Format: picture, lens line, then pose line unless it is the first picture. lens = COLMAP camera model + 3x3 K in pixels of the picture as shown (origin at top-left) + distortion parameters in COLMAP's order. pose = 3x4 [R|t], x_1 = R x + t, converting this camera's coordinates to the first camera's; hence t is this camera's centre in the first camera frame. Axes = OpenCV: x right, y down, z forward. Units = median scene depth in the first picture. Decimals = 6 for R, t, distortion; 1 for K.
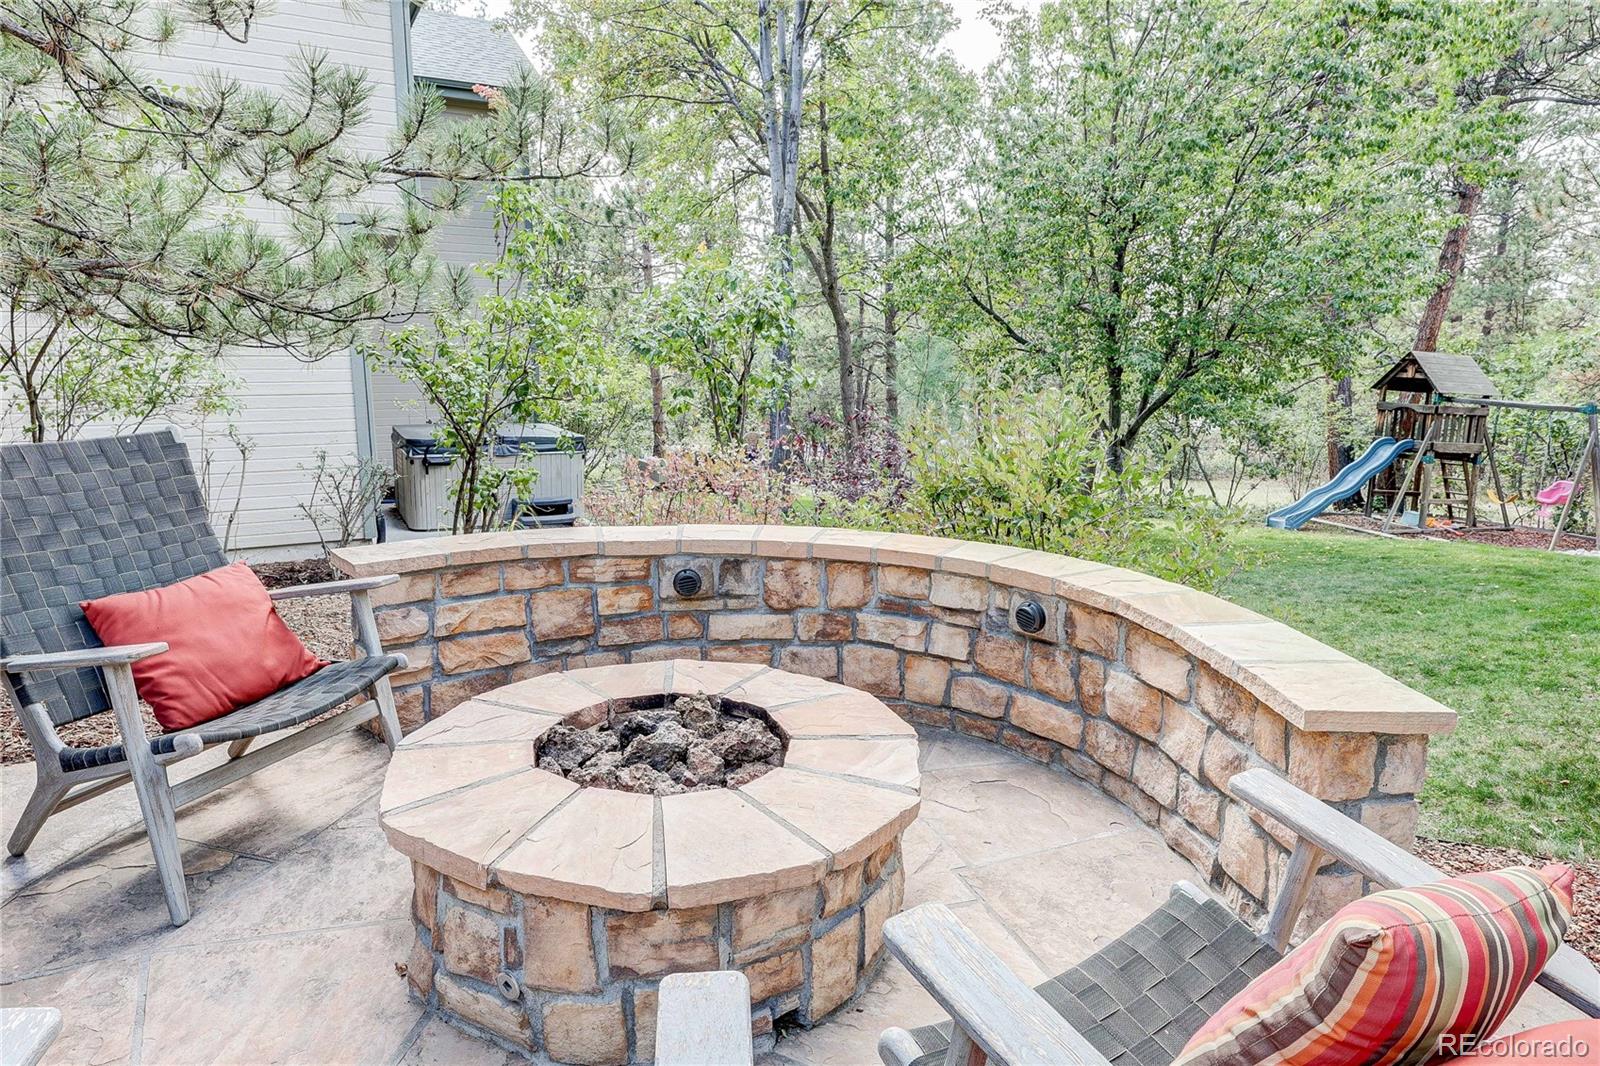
lens RADIAL K [[971.8, 0, 800.0], [0, 971.8, 533.0], [0, 0, 1]] dist [0.000804, 0.000028]
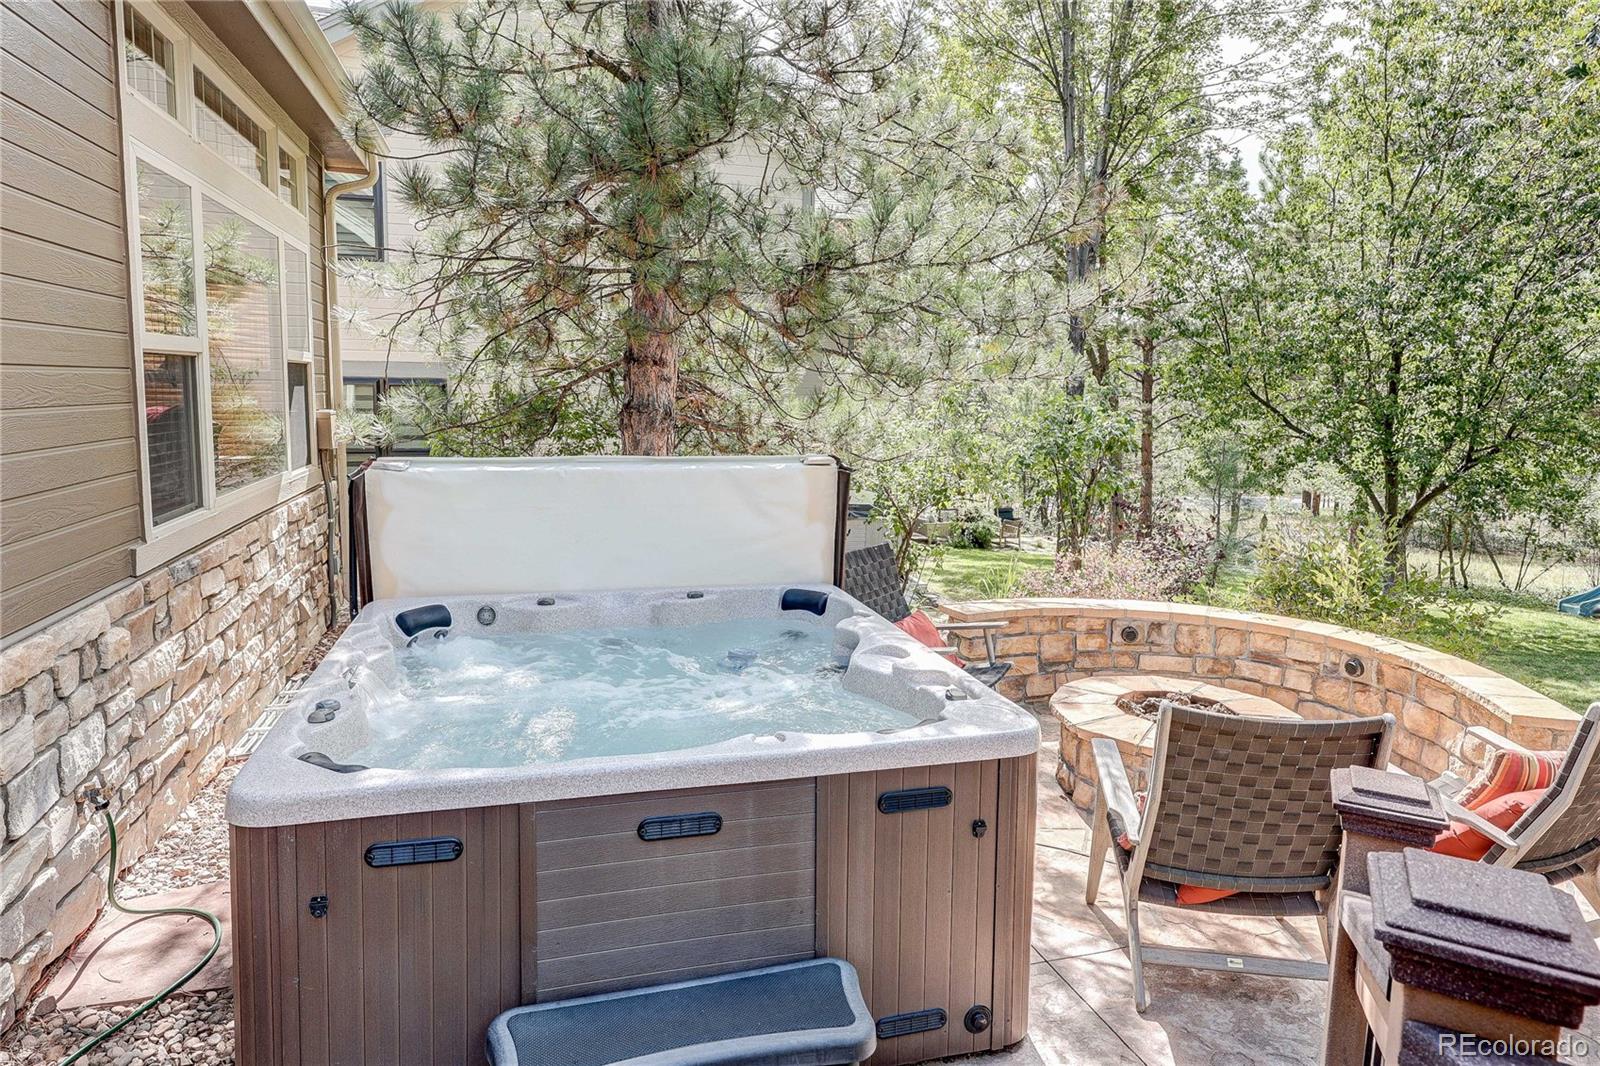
lens RADIAL K [[965.2, 0, 796.7], [0, 965.2, 486.0], [0, 0, 1]] dist [0.000861, -0.000015]
pose [[0.972169, 0.030626, -0.232268, -0.299660], [-0.052659, 0.994615, -0.089261, -0.027471], [0.228284, 0.099007, 0.968547, -0.819899]]
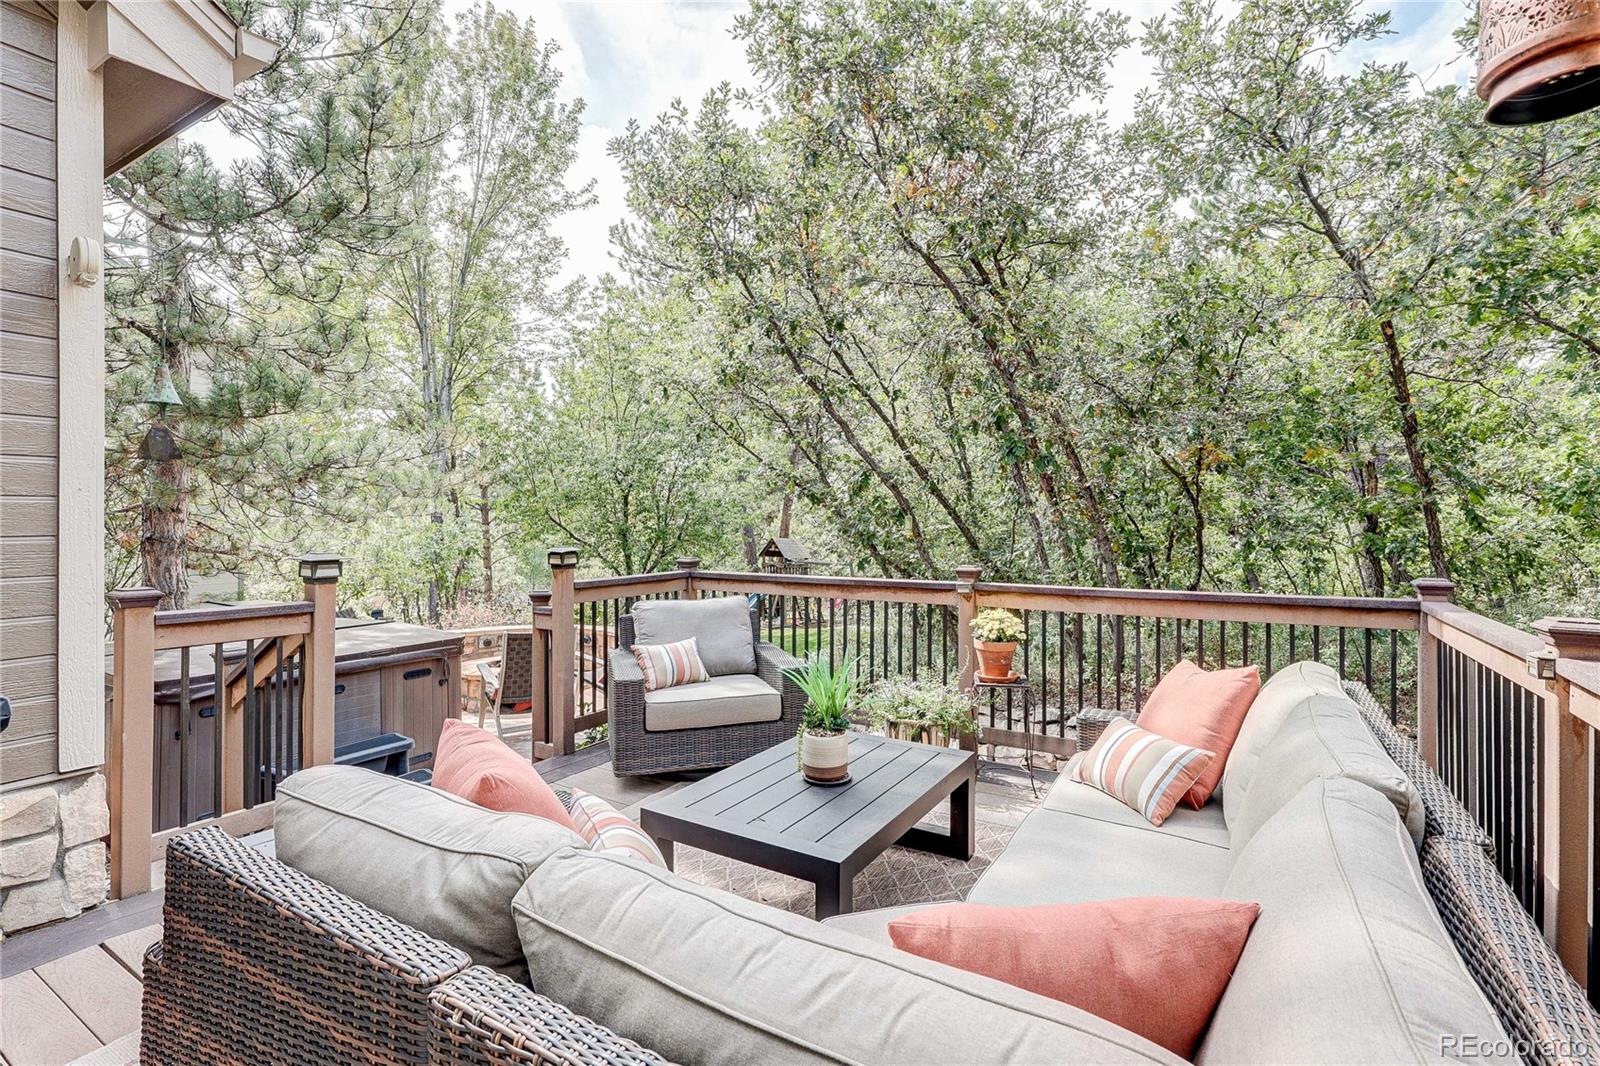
lens RADIAL K [[735.6, 0, 802.4], [0, 735.6, 515.9], [0, 0, 1]] dist [0.000607, 0.000039]
pose [[0.867987, -0.007892, 0.496525, -0.439004], [0.103101, 0.980950, -0.164641, 0.152120], [-0.485767, 0.194098, 0.852265, -1.855564]]
